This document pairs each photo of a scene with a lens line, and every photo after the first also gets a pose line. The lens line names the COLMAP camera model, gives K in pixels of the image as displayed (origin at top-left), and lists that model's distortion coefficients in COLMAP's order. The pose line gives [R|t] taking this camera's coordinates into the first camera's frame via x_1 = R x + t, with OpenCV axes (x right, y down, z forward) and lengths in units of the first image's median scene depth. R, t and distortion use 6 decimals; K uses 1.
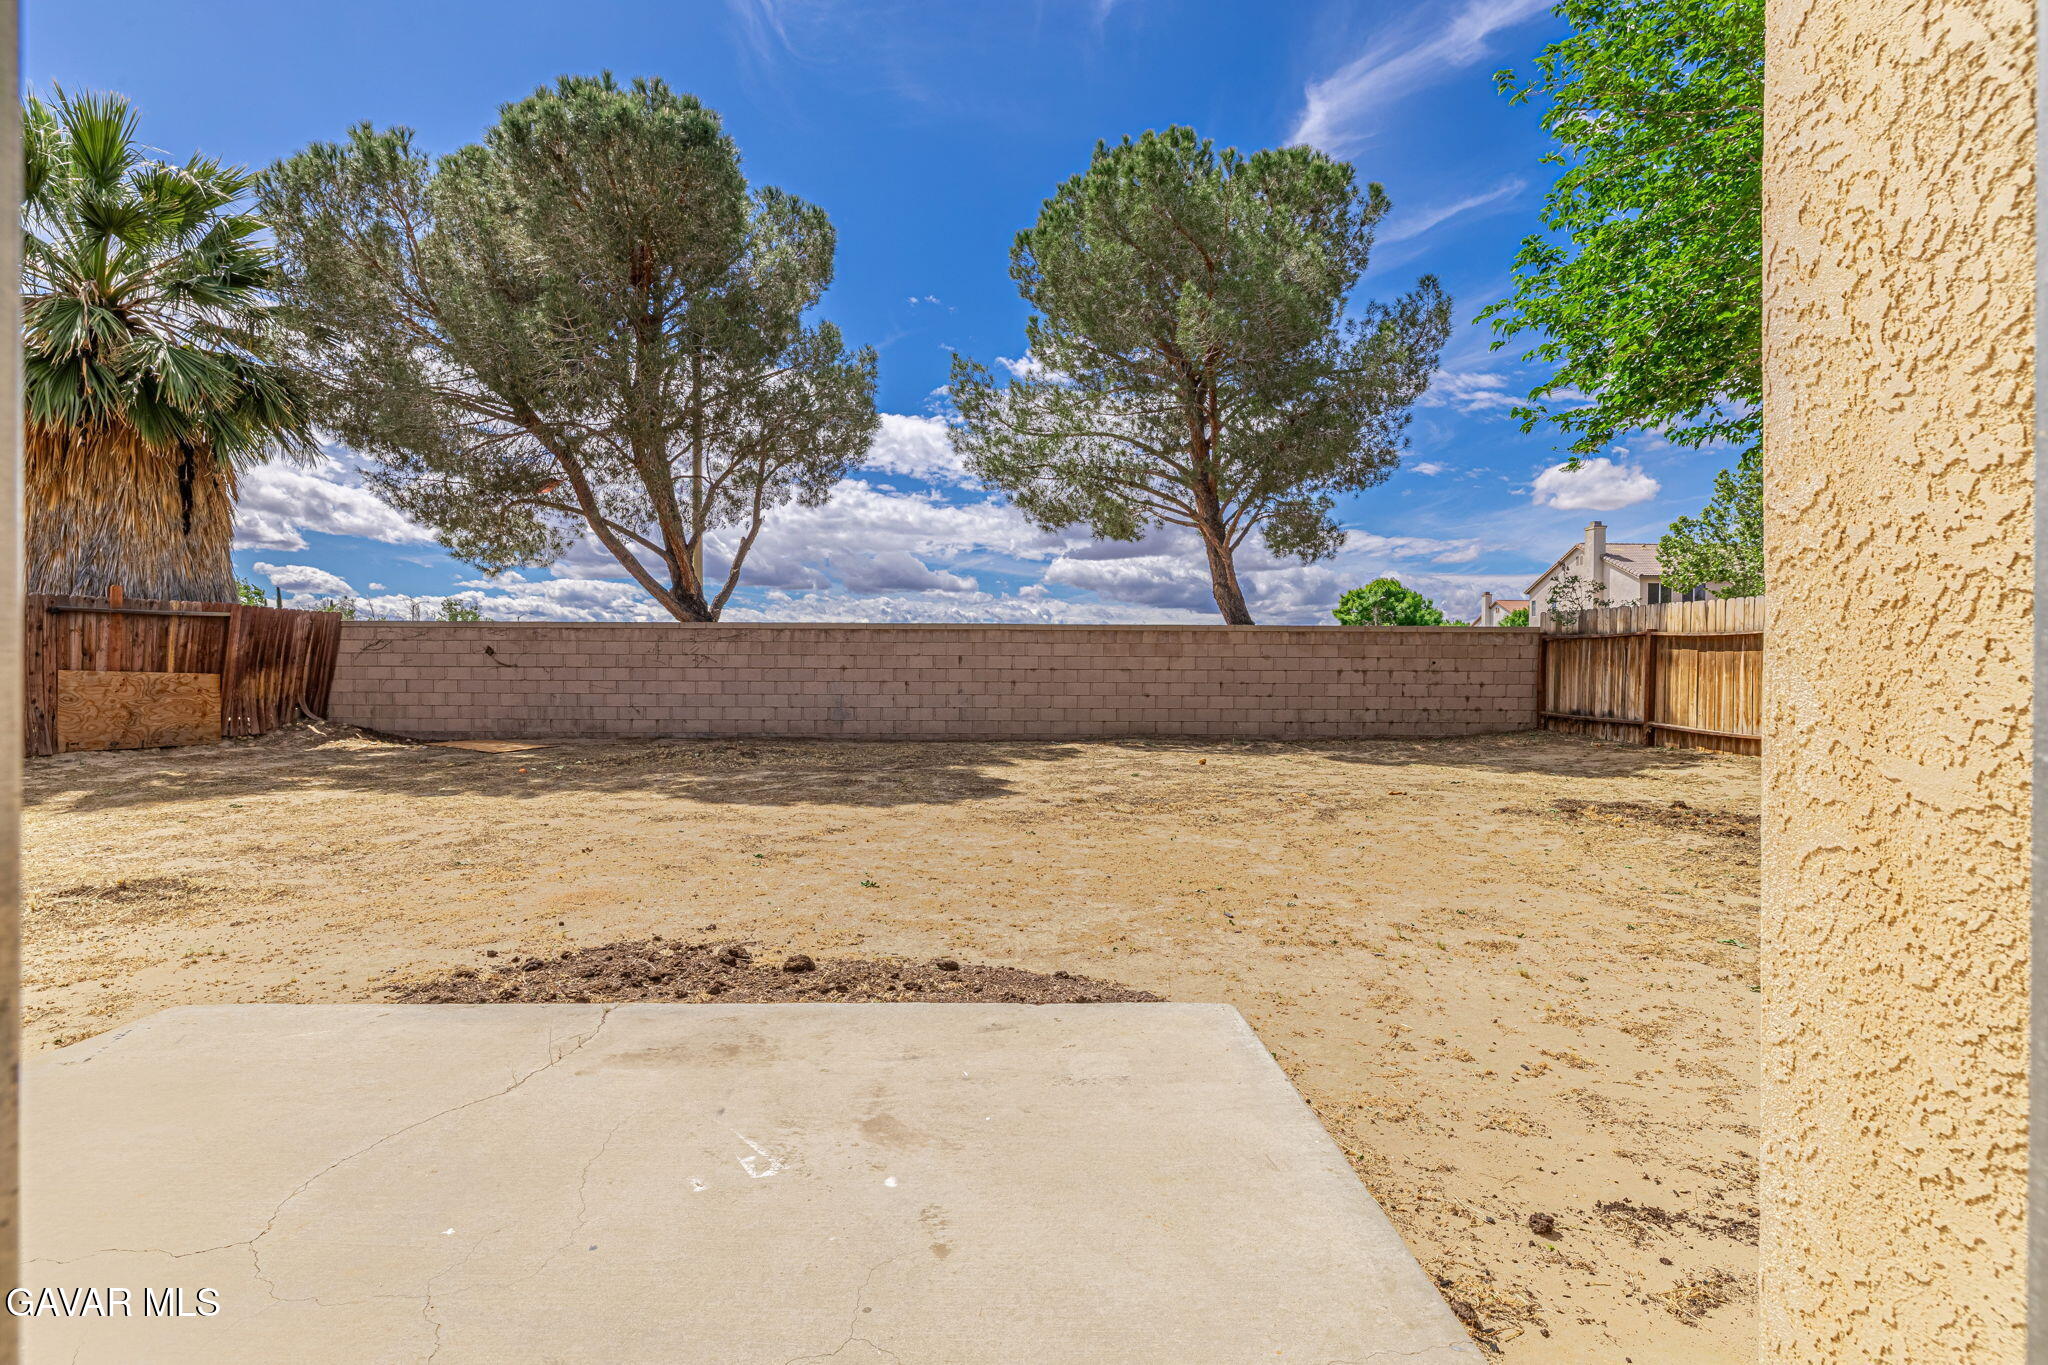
lens RADIAL K [[971.5, 0, 1024.0], [0, 971.5, 682.5], [0, 0, 1]] dist [-0.001315, -0.000254]
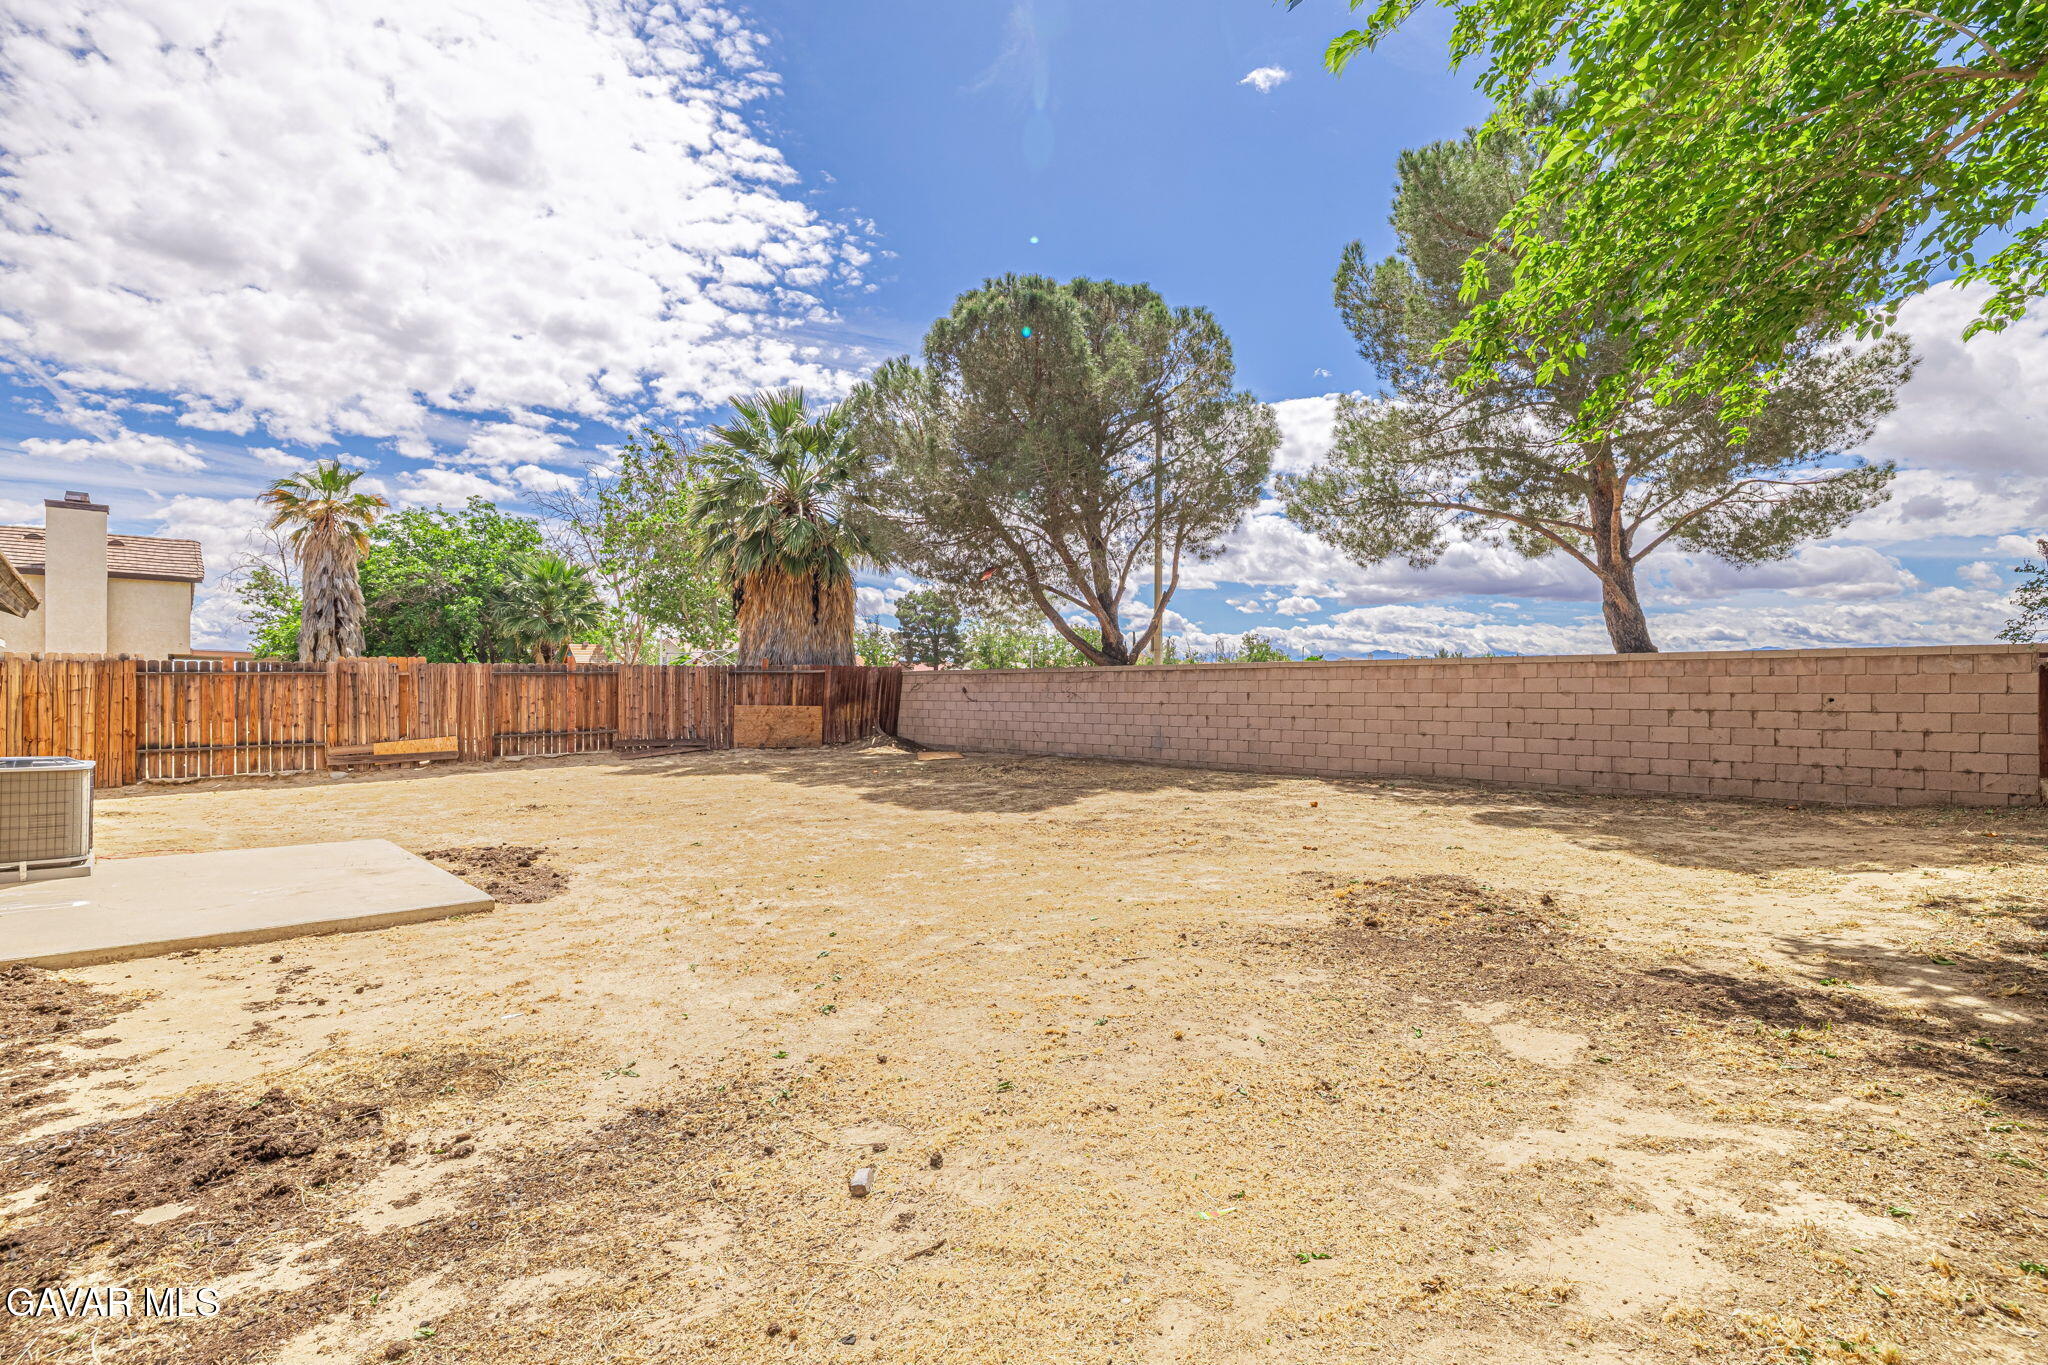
lens RADIAL K [[971.5, 0, 1024.0], [0, 971.5, 682.5], [0, 0, 1]] dist [-0.001315, -0.000254]
pose [[0.676395, -0.010519, -0.736464, 0.579188], [-0.007270, 0.999754, -0.020957, -0.014947], [0.736503, 0.019529, 0.676152, 0.089861]]
